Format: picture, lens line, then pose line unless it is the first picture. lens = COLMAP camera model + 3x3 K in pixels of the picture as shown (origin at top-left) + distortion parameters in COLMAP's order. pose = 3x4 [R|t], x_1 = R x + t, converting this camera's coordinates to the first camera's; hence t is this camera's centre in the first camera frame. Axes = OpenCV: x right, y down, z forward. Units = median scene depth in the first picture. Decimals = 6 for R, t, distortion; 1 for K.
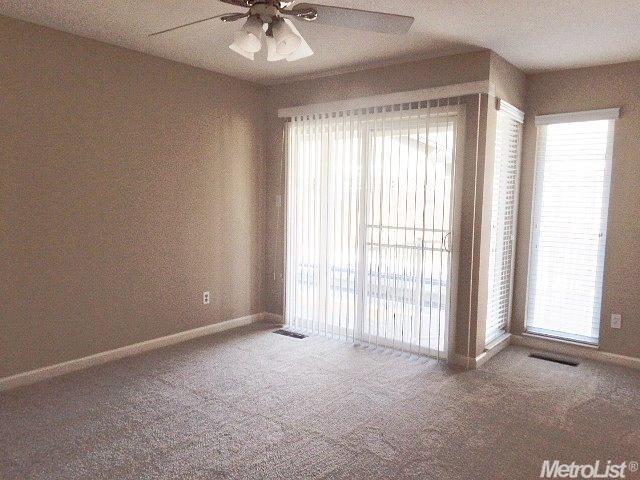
lens RADIAL K [[485.0, 0, 320.0], [0, 485.0, 240.0], [0, 0, 1]] dist [0.010226, 0.002360]
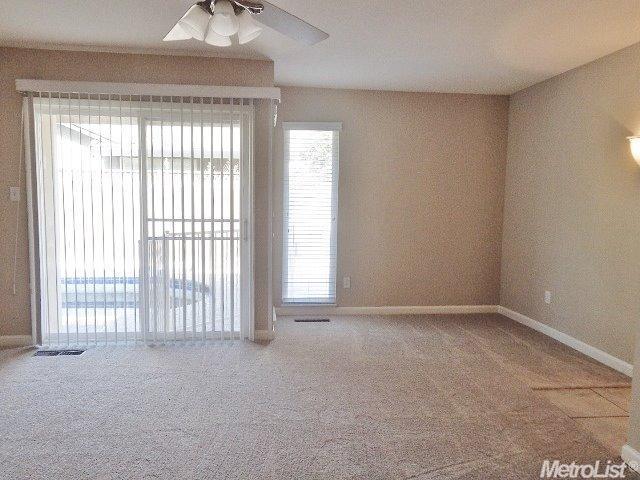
lens RADIAL K [[468.5, 0, 320.0], [0, 468.5, 240.0], [0, 0, 1]] dist [0.000676, 0.000980]
pose [[0.716640, -0.066963, 0.694221, -0.315164], [0.064790, 0.997468, 0.029331, 0.005886], [-0.694428, 0.023959, 0.719164, 0.111000]]
